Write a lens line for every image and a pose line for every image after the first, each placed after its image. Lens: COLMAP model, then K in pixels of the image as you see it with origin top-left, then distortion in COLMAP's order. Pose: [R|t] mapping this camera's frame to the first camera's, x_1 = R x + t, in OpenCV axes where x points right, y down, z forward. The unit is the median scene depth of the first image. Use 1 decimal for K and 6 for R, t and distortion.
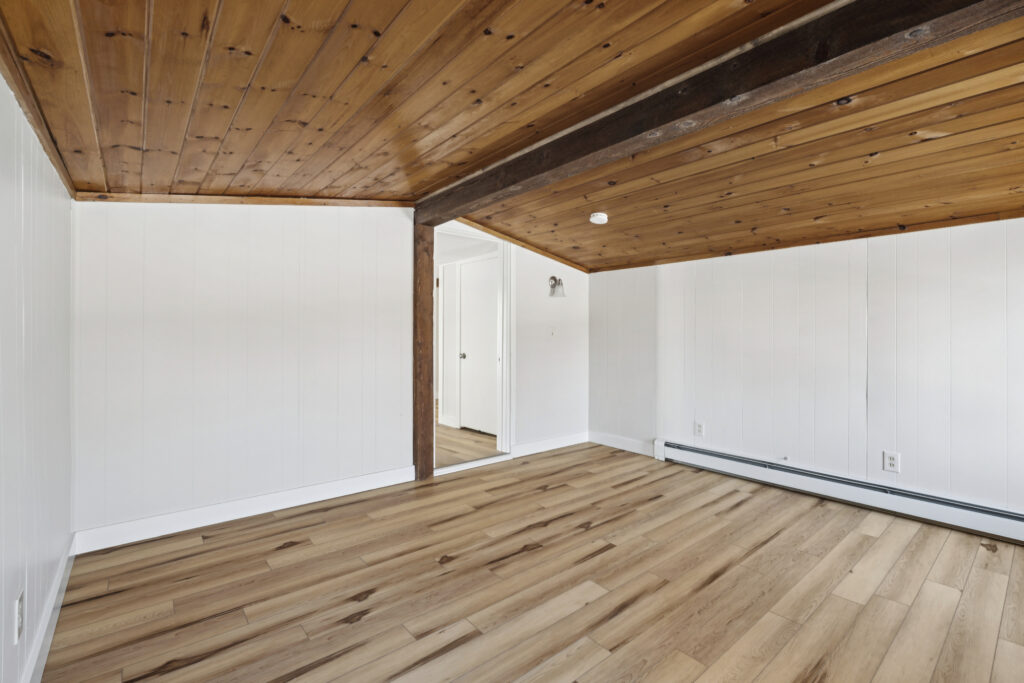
lens RADIAL K [[452.0, 0, 509.8], [0, 452.0, 337.5], [0, 0, 1]] dist [-0.003181, -0.000331]
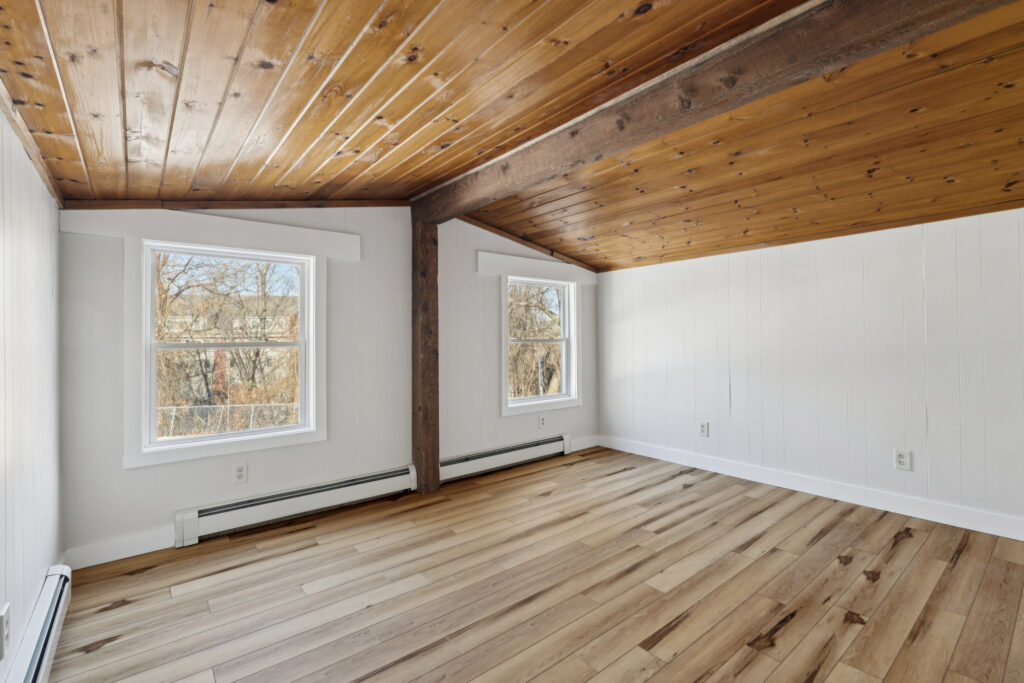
lens RADIAL K [[452.0, 0, 512.2], [0, 452.0, 335.4], [0, 0, 1]] dist [-0.003181, -0.000331]
pose [[-0.999851, 0.006513, 0.015955, 0.481846], [0.006573, 0.999971, 0.003748, -0.010253], [-0.015930, 0.003852, -0.999866, 1.962799]]
